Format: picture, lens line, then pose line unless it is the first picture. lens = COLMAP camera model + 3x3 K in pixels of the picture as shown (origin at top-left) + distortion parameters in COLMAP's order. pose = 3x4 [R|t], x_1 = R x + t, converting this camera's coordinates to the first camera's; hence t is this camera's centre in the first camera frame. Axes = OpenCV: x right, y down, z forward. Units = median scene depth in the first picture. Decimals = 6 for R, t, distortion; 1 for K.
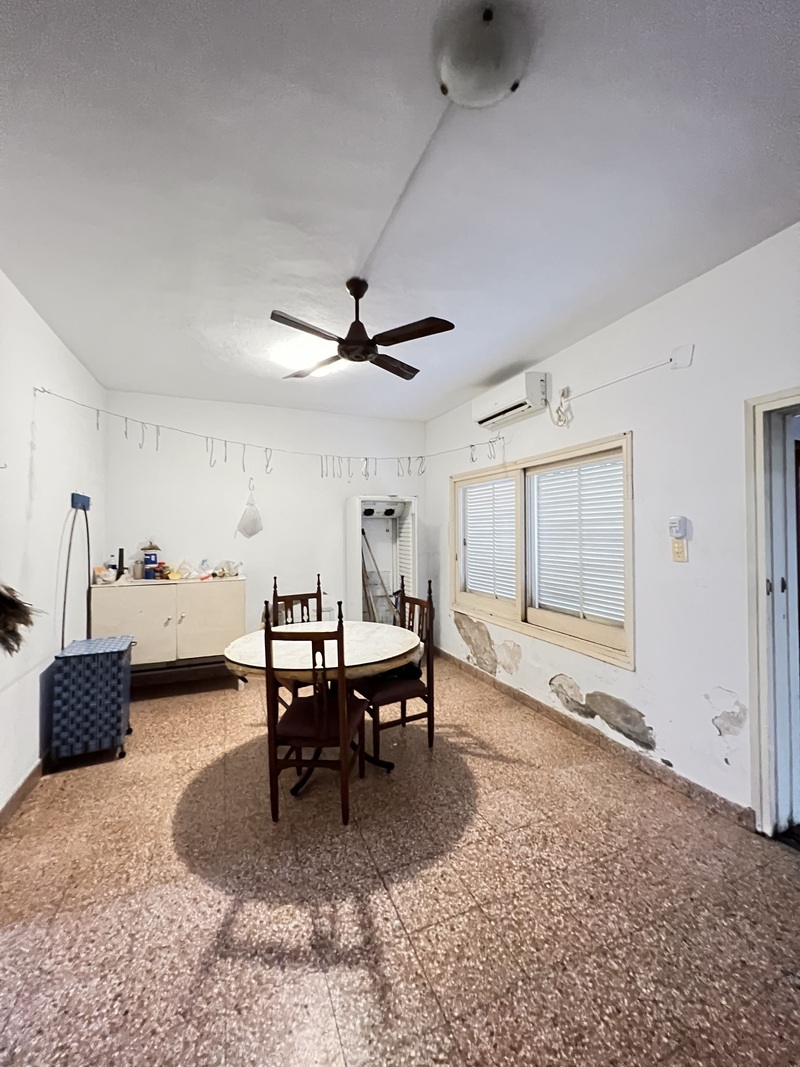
lens RADIAL K [[431.9, 0, 401.6], [0, 431.9, 530.2], [0, 0, 1]] dist [0.002147, 0.000161]
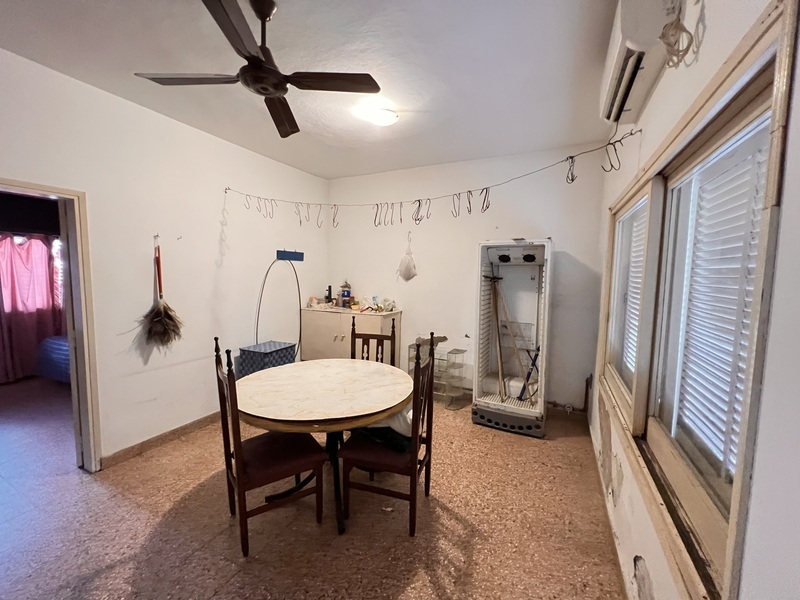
lens RADIAL K [[323.8, 0, 398.7], [0, 323.8, 300.4], [0, 0, 1]] dist [0.002147, 0.000161]
pose [[0.655592, 0.079762, -0.750891, 0.425060], [-0.015049, 0.995588, 0.092616, -0.017804], [0.754965, -0.049418, 0.653900, 0.502022]]
